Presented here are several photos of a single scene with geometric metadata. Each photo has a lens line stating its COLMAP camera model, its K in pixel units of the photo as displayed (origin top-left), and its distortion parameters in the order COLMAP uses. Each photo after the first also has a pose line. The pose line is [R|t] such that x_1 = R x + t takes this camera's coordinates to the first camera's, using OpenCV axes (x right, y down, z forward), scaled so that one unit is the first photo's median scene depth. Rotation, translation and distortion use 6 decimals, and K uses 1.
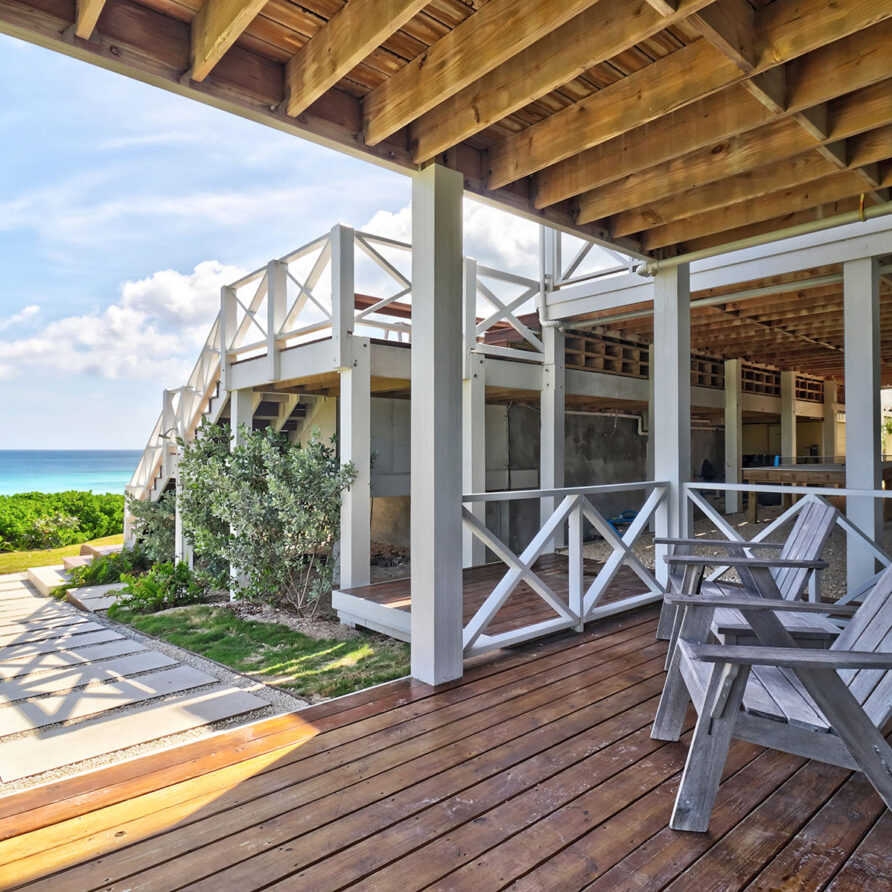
lens RADIAL K [[621.9, 0, 448.9], [0, 621.9, 446.0], [0, 0, 1]] dist [0.009532, -0.000543]
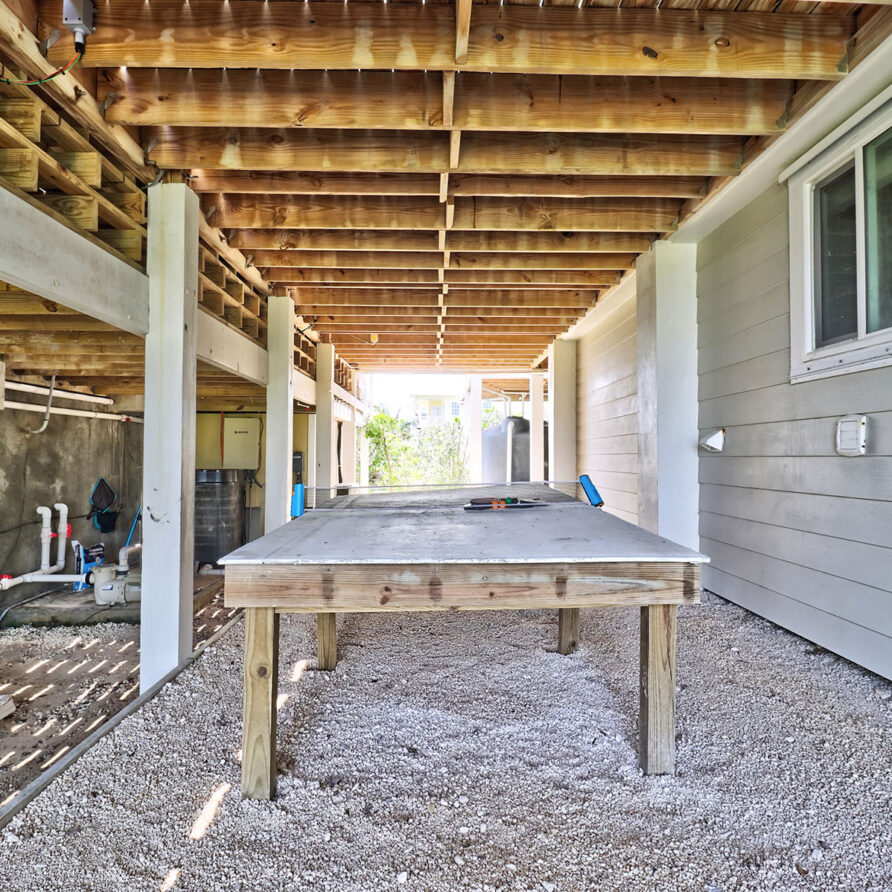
lens RADIAL K [[621.9, 0, 449.2], [0, 621.9, 444.6], [0, 0, 1]] dist [0.009532, -0.000543]
pose [[0.638719, 0.017597, 0.769239, 0.262907], [-0.010217, 0.999844, -0.014389, -0.001964], [-0.769373, 0.001331, 0.638799, 0.600486]]
